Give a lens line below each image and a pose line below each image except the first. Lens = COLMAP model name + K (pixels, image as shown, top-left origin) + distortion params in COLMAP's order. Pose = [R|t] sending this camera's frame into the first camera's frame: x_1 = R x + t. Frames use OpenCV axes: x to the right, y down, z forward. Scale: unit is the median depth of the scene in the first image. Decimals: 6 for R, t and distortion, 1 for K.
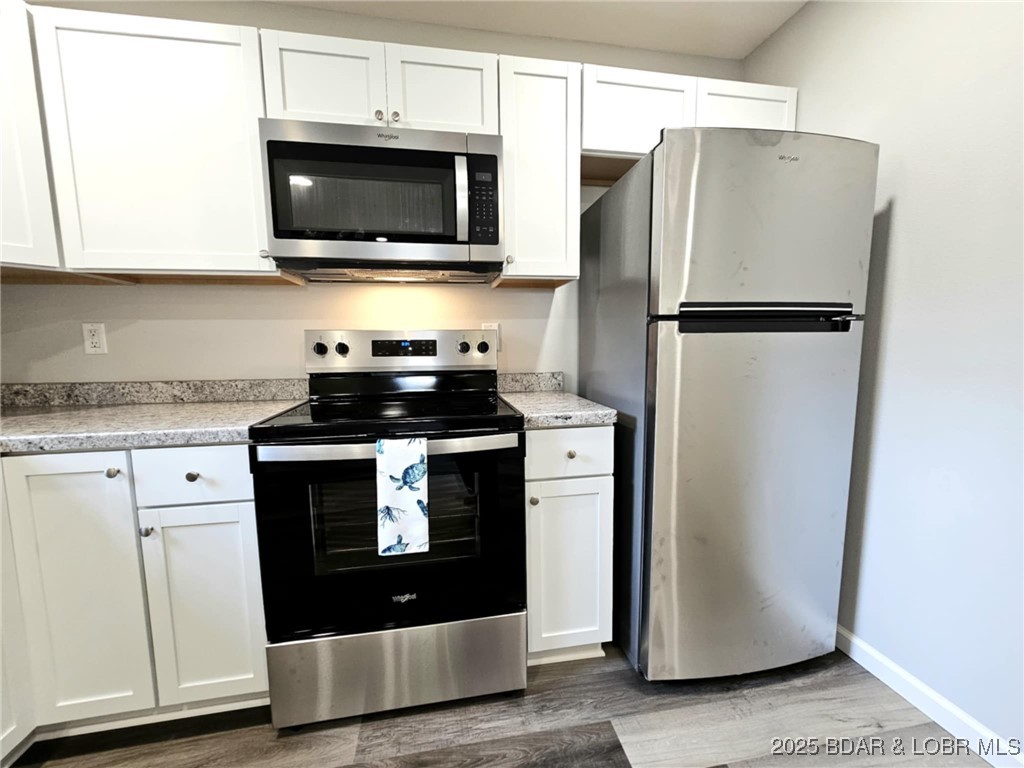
lens RADIAL K [[419.1, 0, 509.5], [0, 419.1, 390.9], [0, 0, 1]] dist [-0.001584, -0.000374]
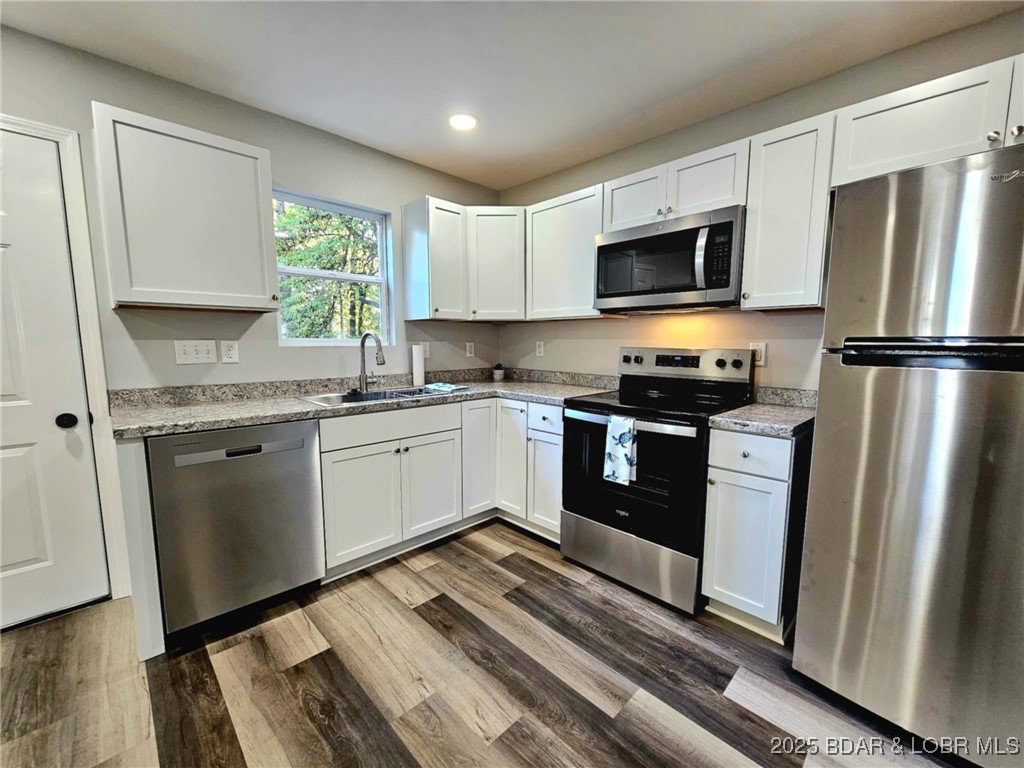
lens RADIAL K [[419.1, 0, 516.8], [0, 419.1, 387.9], [0, 0, 1]] dist [-0.001584, -0.000374]
pose [[0.564642, 0.105607, -0.818551, 0.806161], [-0.101168, 0.993157, 0.058348, -0.054631], [0.819112, 0.049866, 0.571463, -0.315231]]
